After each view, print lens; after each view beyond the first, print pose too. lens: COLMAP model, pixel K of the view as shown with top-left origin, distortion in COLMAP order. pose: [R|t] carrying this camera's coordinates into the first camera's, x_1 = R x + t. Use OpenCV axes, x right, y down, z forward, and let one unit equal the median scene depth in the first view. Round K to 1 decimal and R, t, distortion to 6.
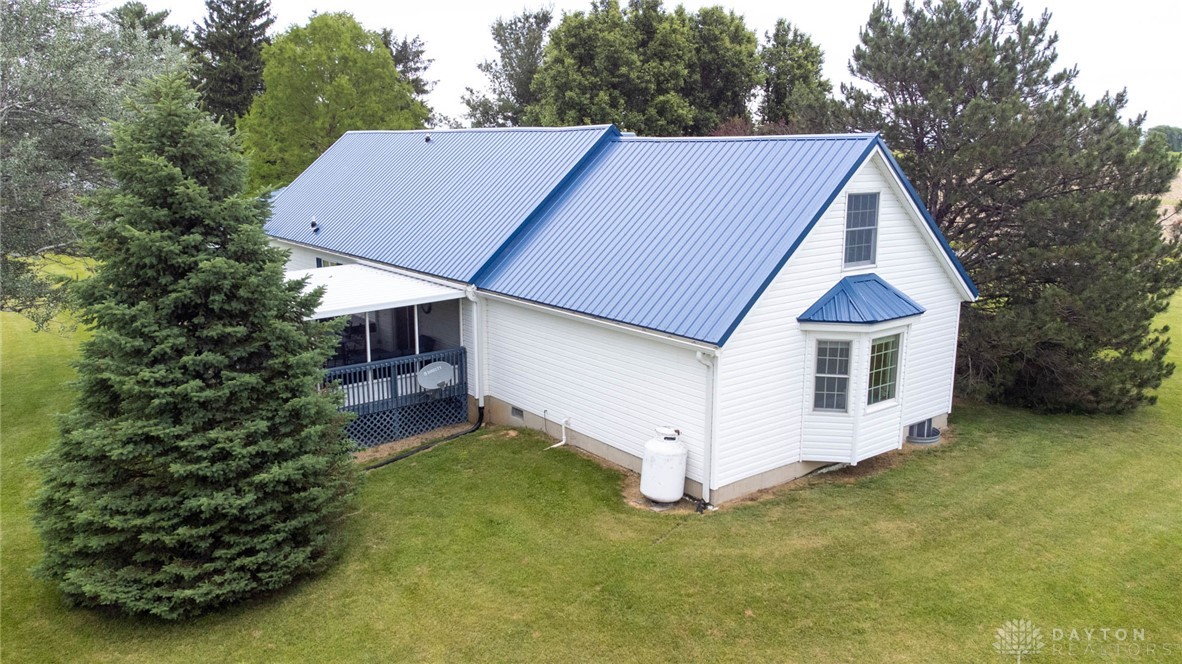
lens RADIAL K [[887.6, 0, 591.0], [0, 887.6, 332.0], [0, 0, 1]] dist [-0.004651, 0.092332]
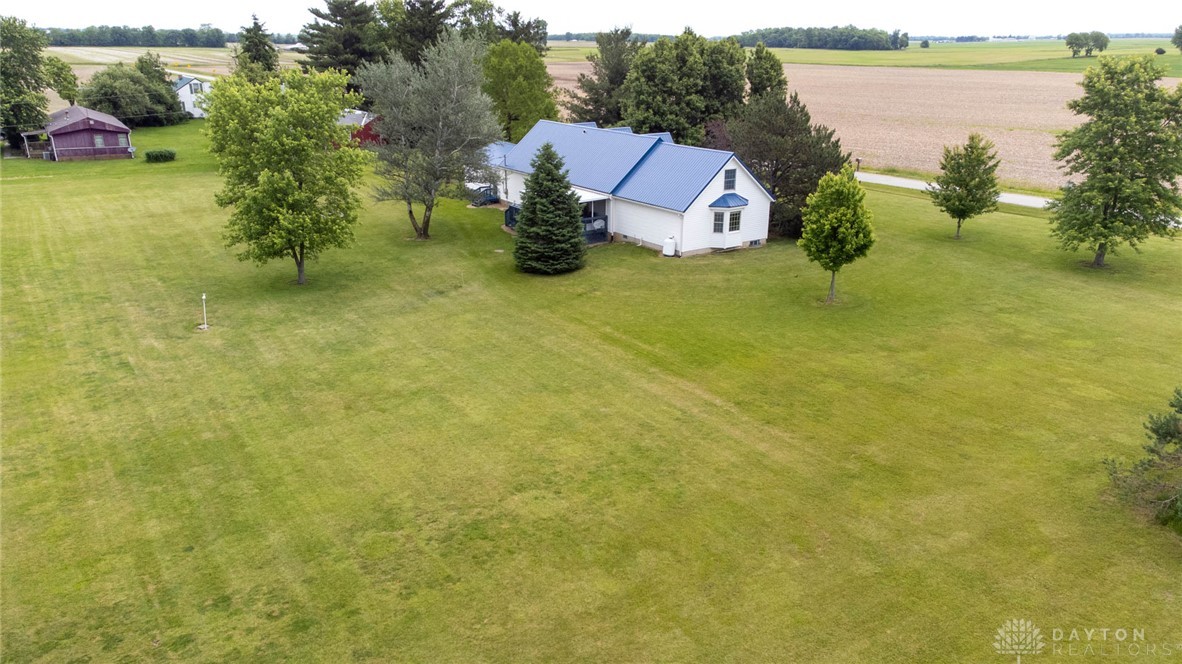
lens RADIAL K [[887.6, 0, 591.0], [0, 887.6, 332.0], [0, 0, 1]] dist [-0.004651, 0.092332]
pose [[0.997642, 0.022185, -0.064950, 0.005335], [-0.014706, 0.993435, 0.113445, 0.076017], [0.067040, -0.112223, 0.991419, -2.184440]]
